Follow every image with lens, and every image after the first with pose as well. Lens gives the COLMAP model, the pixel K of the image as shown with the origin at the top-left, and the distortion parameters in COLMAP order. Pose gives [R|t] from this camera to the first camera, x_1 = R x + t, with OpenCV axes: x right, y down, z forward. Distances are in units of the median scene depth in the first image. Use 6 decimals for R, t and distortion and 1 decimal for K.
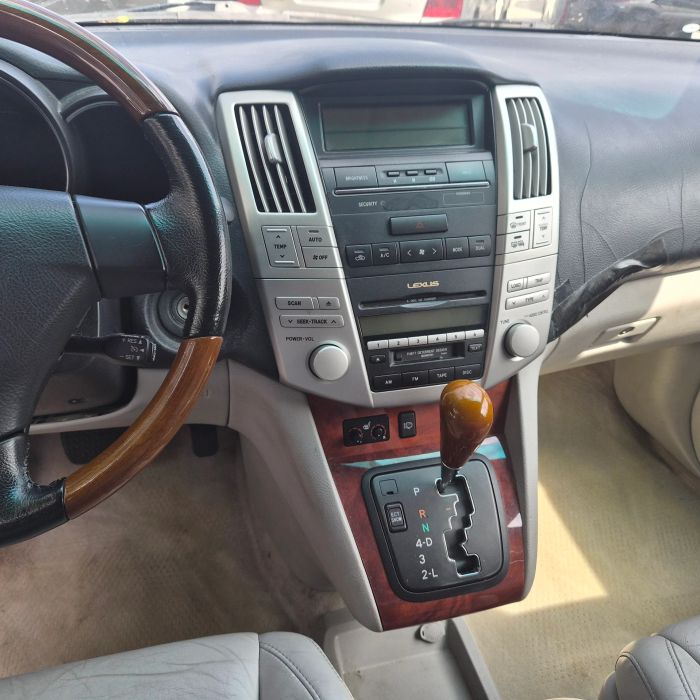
lens RADIAL K [[635.3, 0, 350.0], [0, 635.3, 351.0], [0, 0, 1]] dist [0.064518, -0.026379]
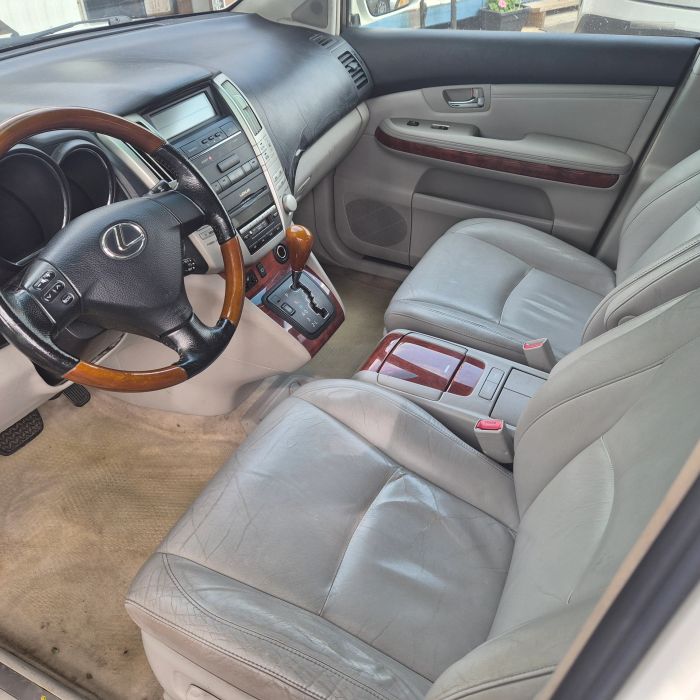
lens RADIAL K [[635.3, 0, 348.6], [0, 635.3, 354.2], [0, 0, 1]] dist [0.064518, -0.026379]
pose [[0.633568, -0.499173, 0.591116, -1.034646], [0.434136, 0.861778, 0.262421, -0.053416], [-0.640404, 0.090363, 0.762704, -0.598892]]
